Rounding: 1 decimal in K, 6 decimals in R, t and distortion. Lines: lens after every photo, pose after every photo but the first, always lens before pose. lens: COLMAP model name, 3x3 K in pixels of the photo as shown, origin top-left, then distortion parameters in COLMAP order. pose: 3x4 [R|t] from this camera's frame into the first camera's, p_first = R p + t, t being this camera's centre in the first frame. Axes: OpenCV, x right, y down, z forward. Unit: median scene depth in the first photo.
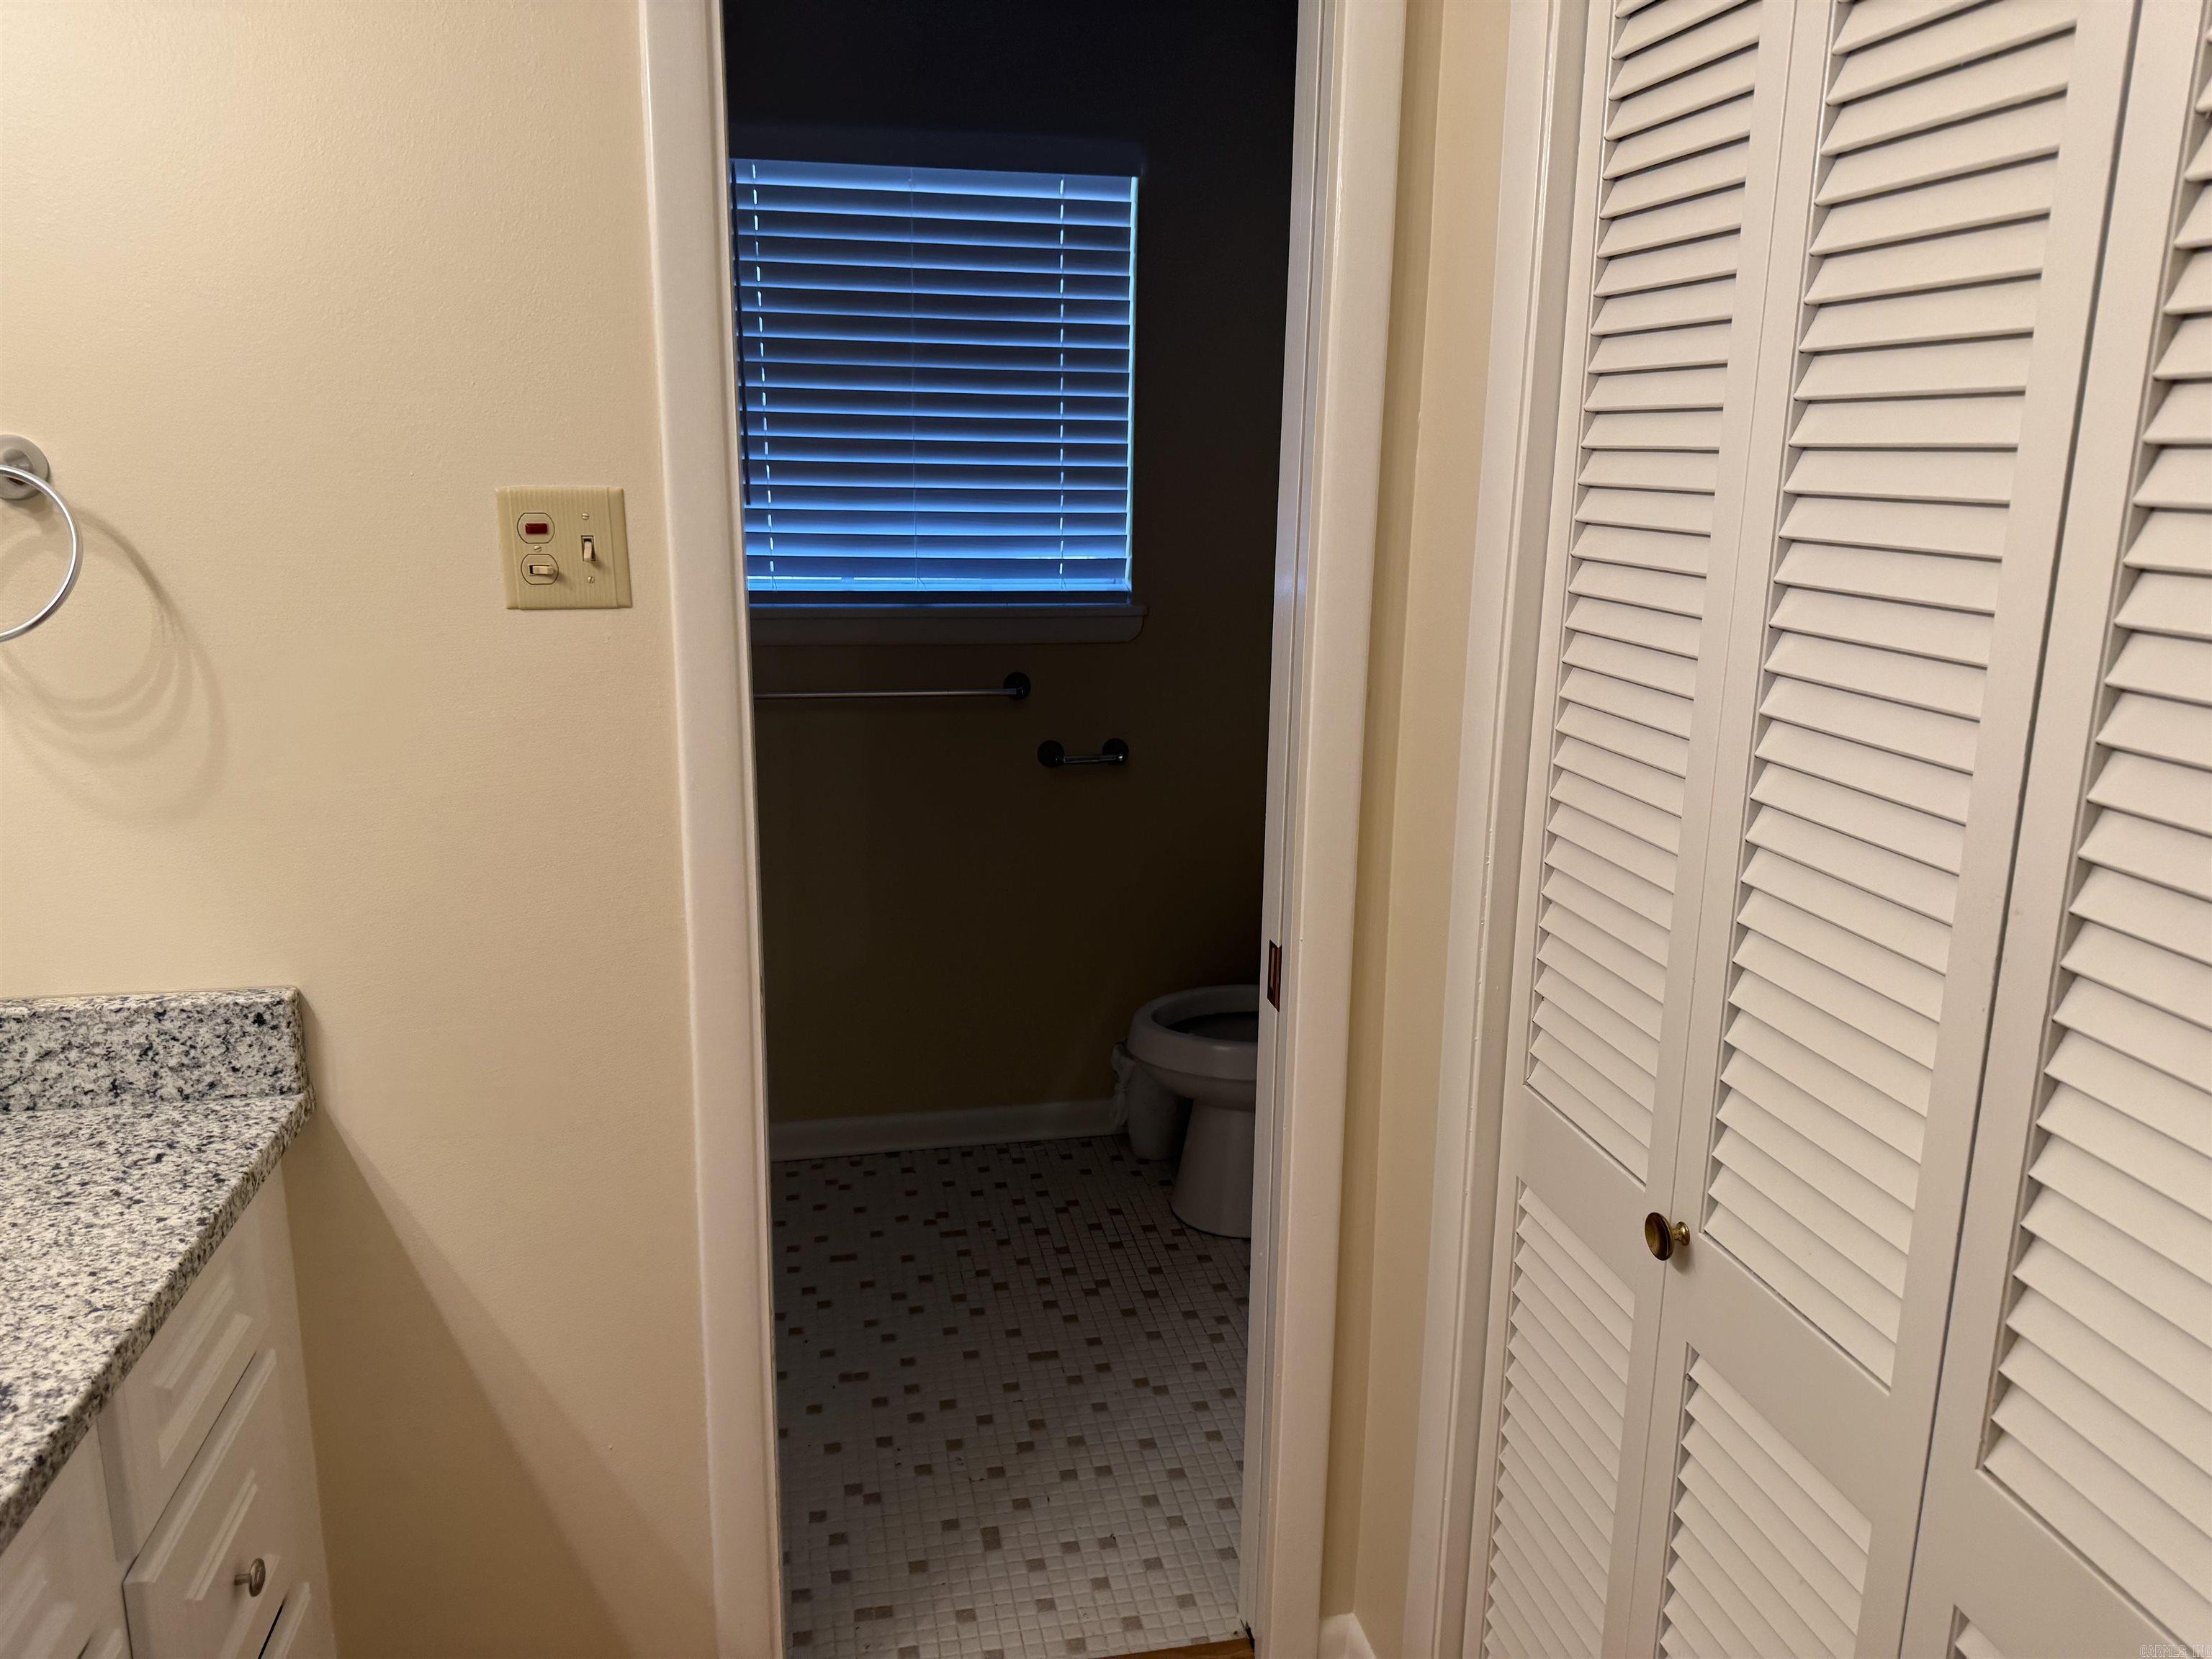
lens RADIAL K [[1444.8, 0, 1163.2], [0, 1444.8, 778.5], [0, 0, 1]] dist [0.165053, -0.218707]
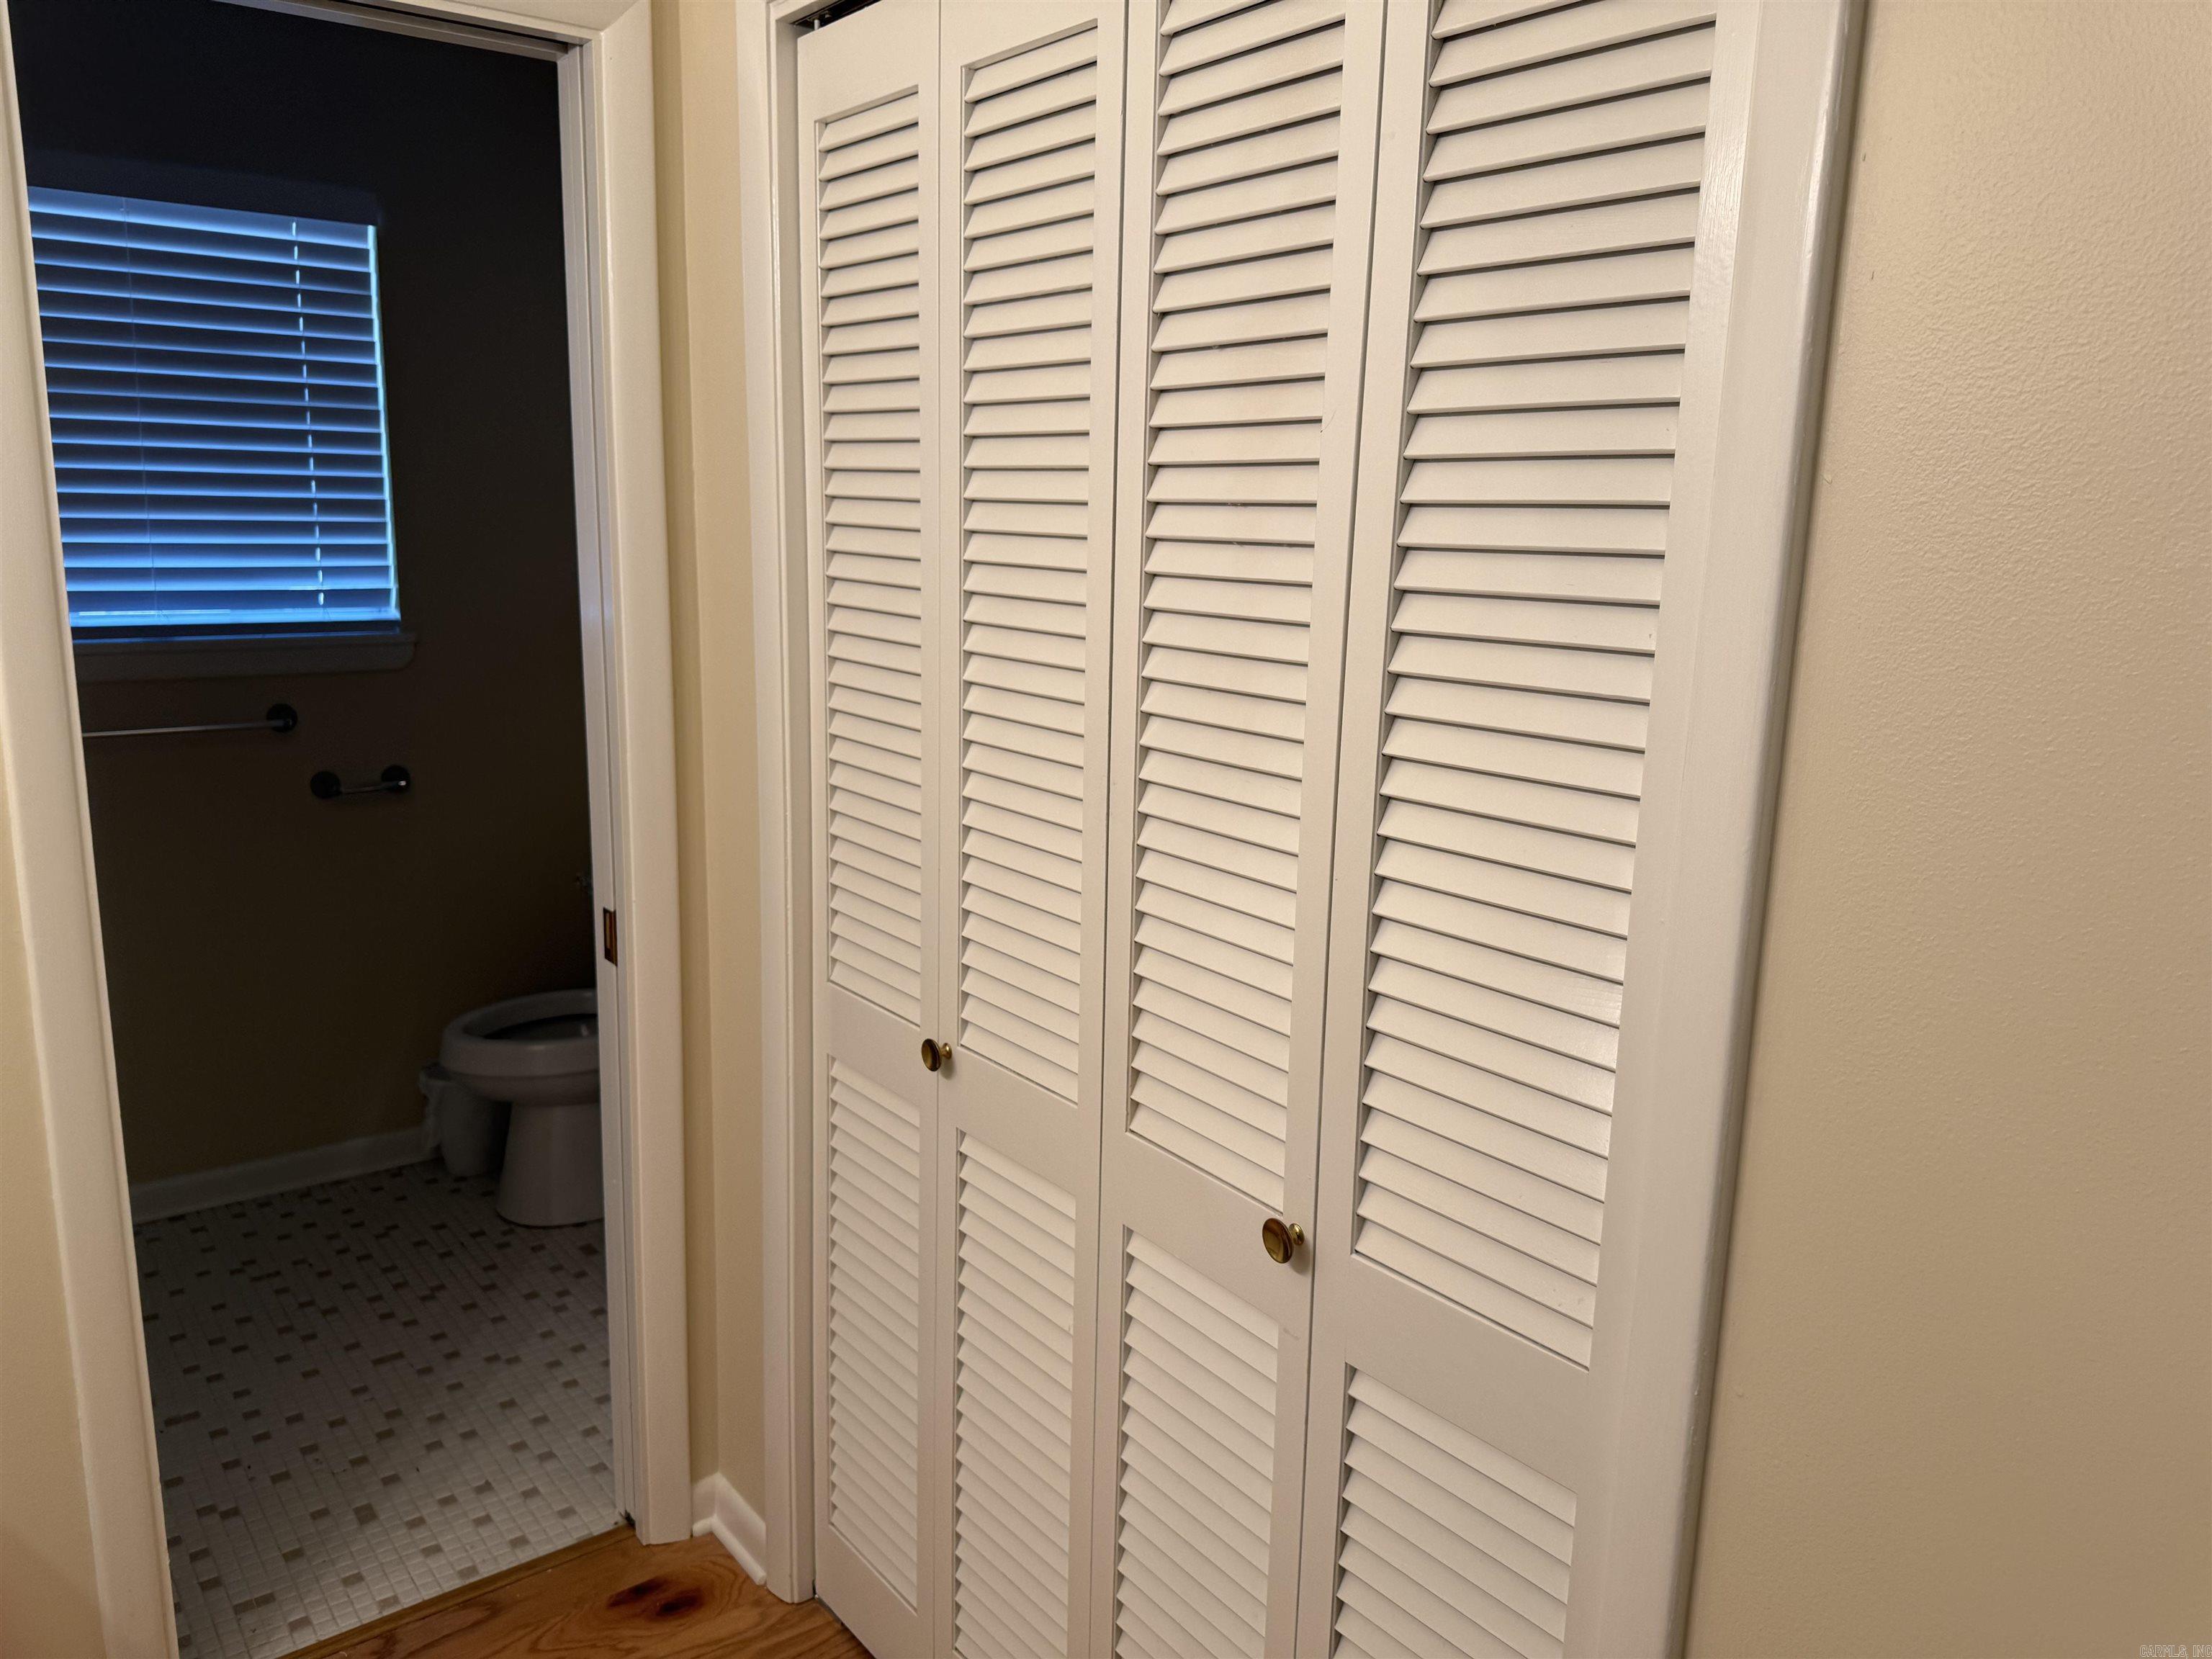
lens RADIAL K [[1580.8, 0, 1187.6], [0, 1580.8, 838.3], [0, 0, 1]] dist [-0.023703, -0.002342]
pose [[0.873556, -0.086093, 0.479048, -0.083841], [0.086103, 0.996043, 0.021996, 0.048959], [-0.479047, 0.022033, 0.877513, -0.239109]]
